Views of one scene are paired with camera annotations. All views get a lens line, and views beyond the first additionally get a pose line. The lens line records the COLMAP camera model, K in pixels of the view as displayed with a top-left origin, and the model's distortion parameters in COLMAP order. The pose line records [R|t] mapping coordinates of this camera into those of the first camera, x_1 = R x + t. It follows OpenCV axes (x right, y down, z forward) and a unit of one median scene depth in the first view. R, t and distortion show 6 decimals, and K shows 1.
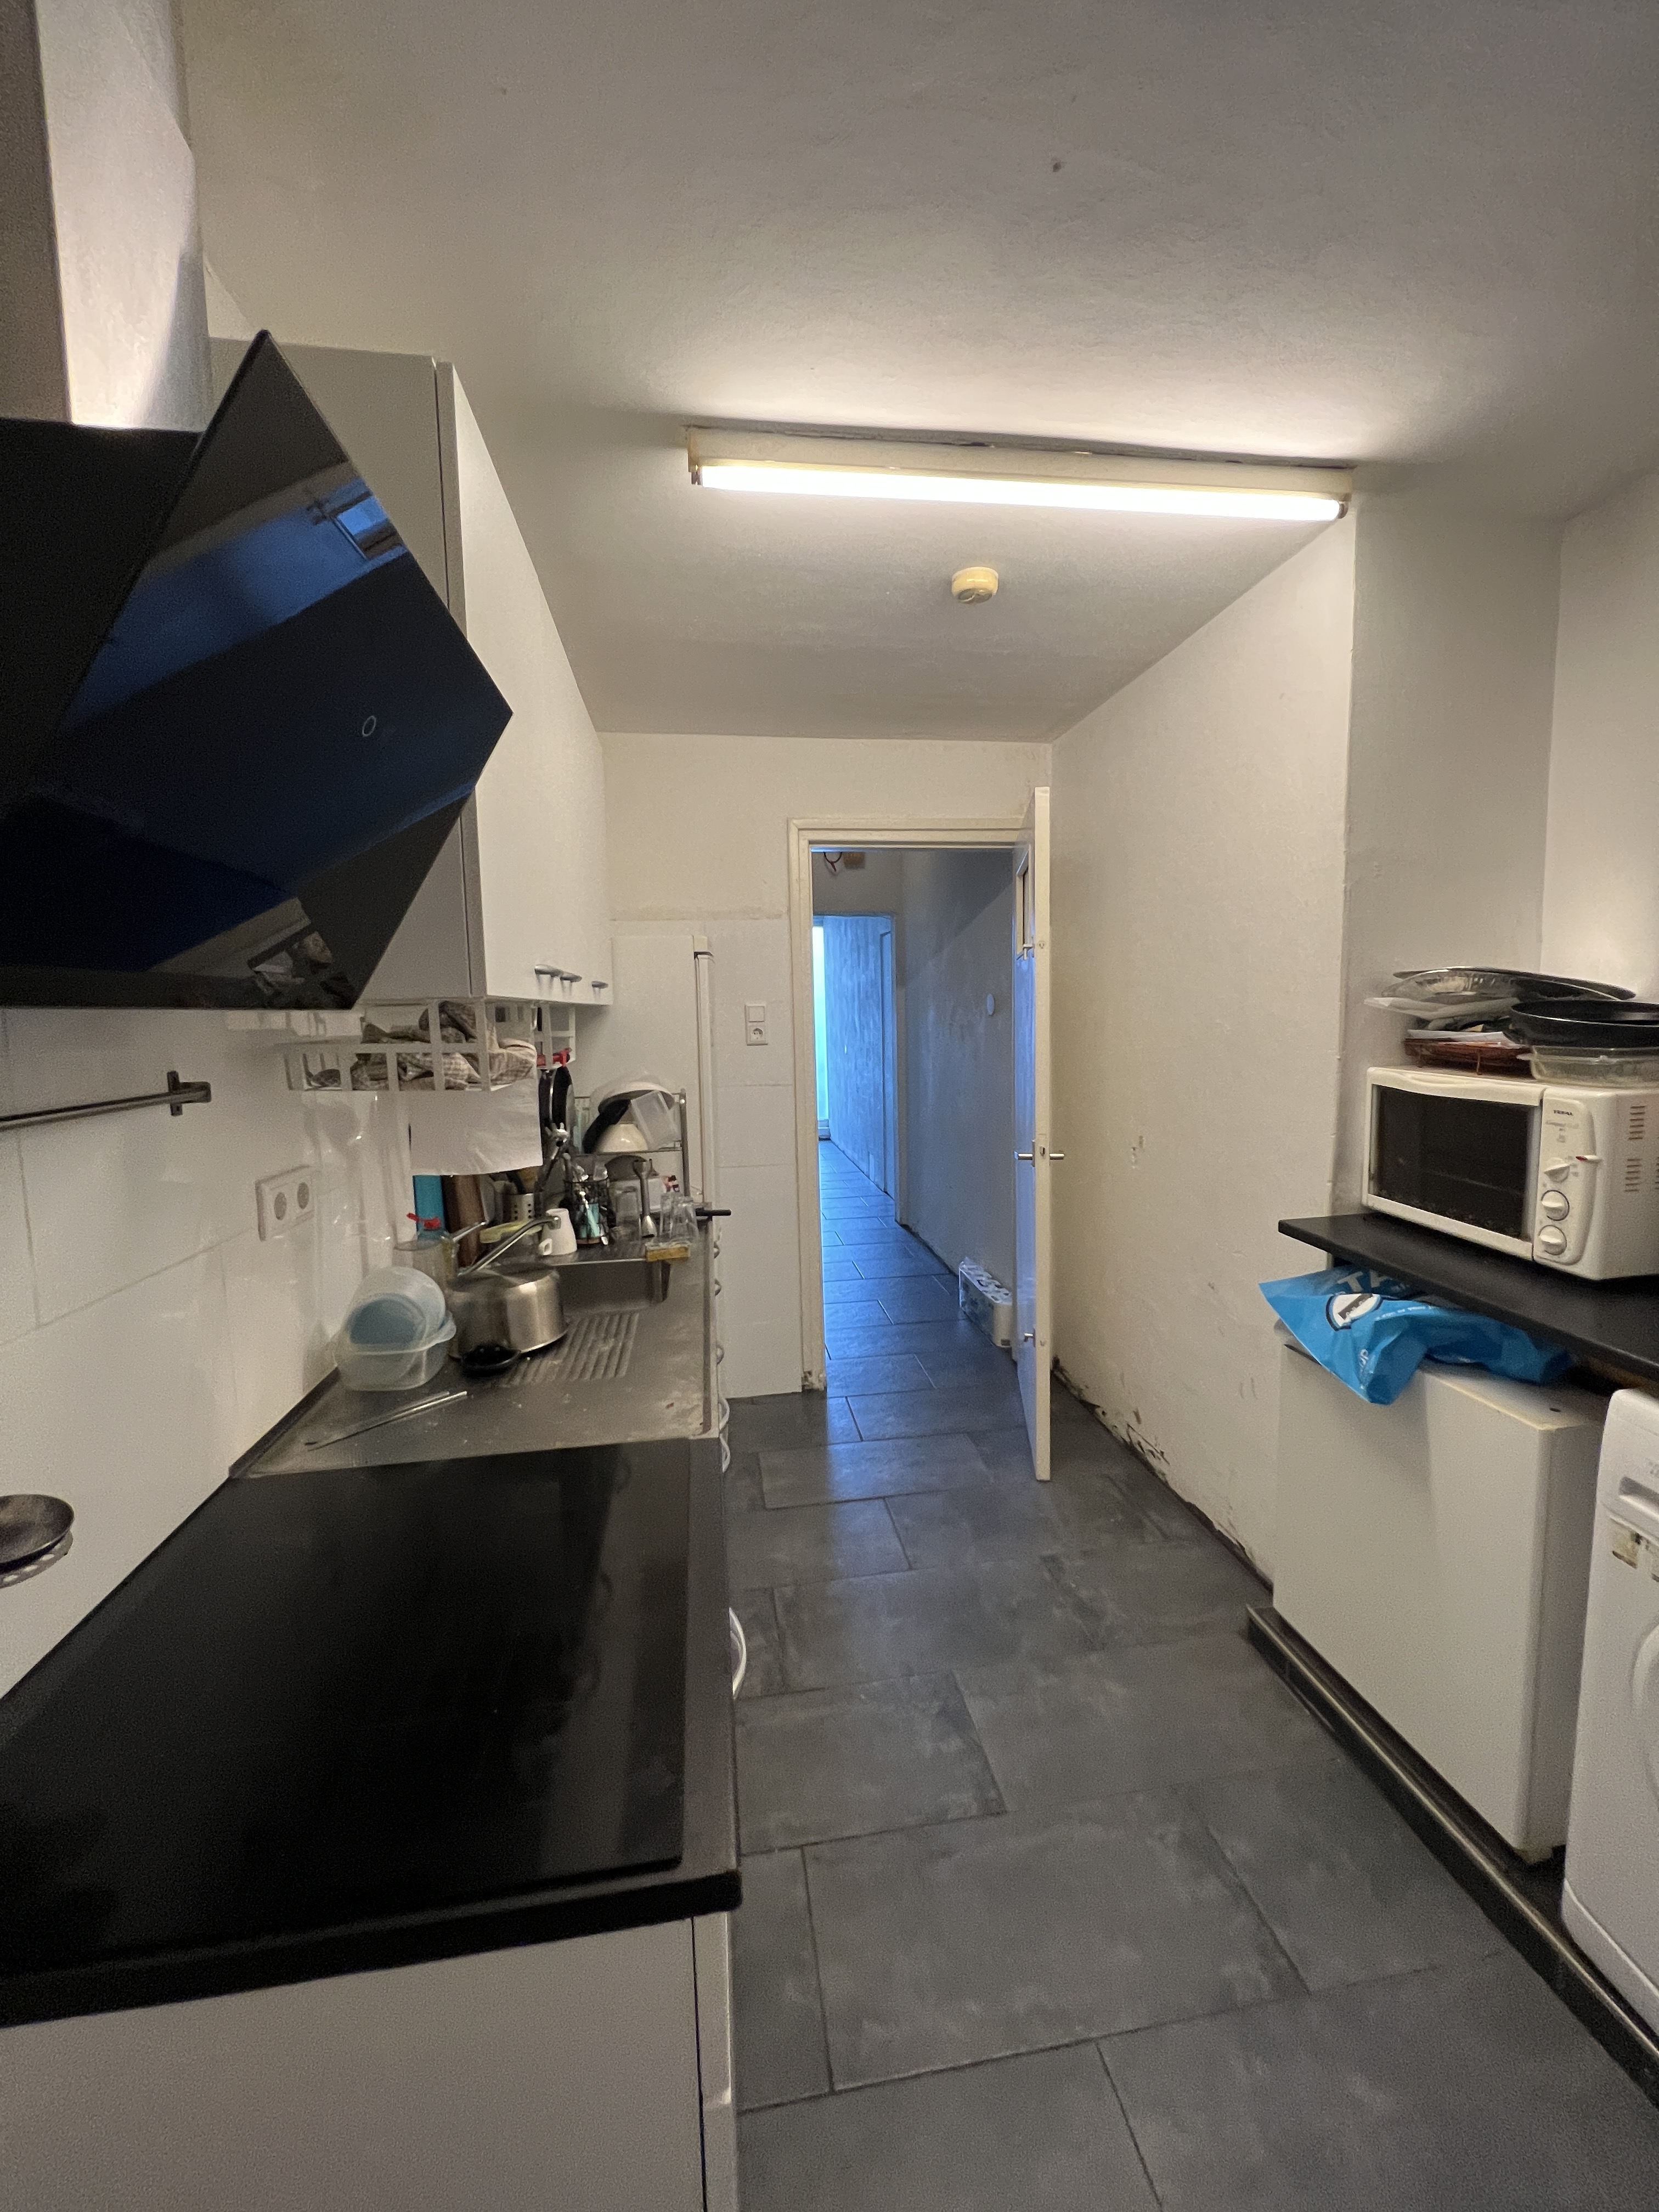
lens RADIAL K [[881.4, 0, 833.2], [0, 881.4, 1105.1], [0, 0, 1]] dist [-0.004733, 0.000025]
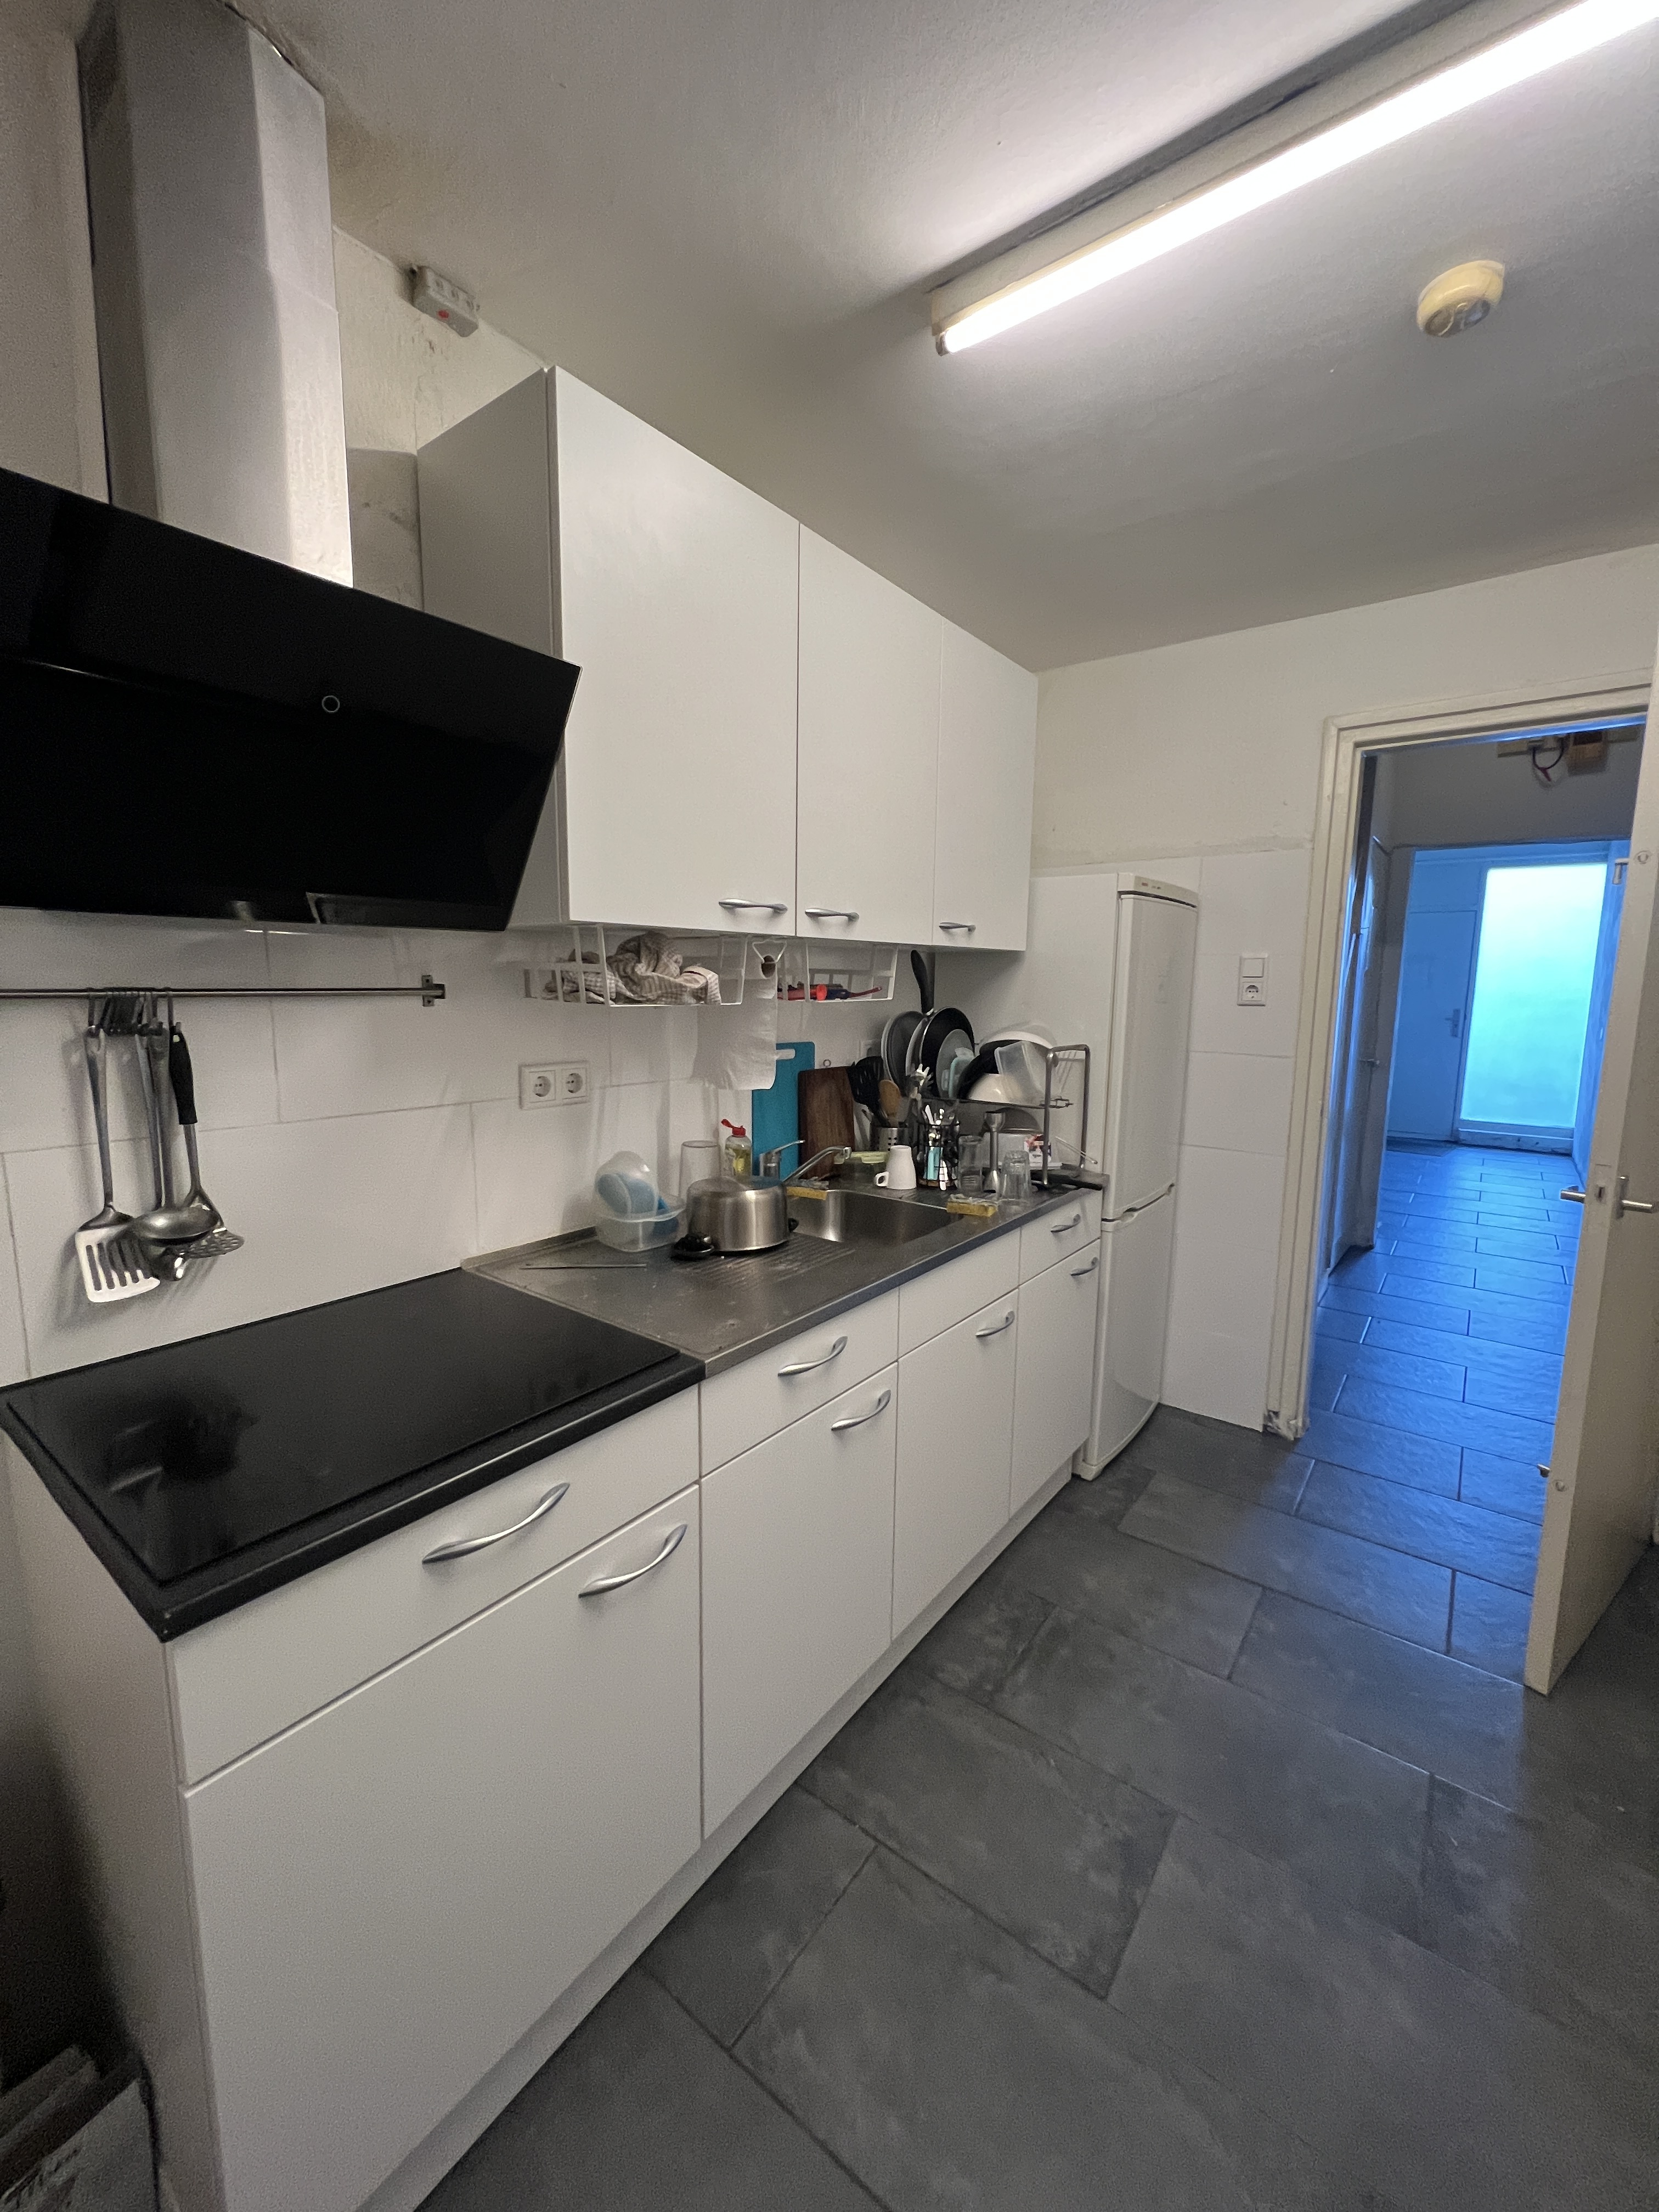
lens RADIAL K [[881.4, 0, 831.6], [0, 881.4, 1105.0], [0, 0, 1]] dist [-0.004733, 0.000025]
pose [[0.697280, 0.130346, -0.704848, 0.516737], [-0.101533, 0.991373, 0.082889, -0.009971], [0.709572, 0.013768, 0.704499, 0.309973]]
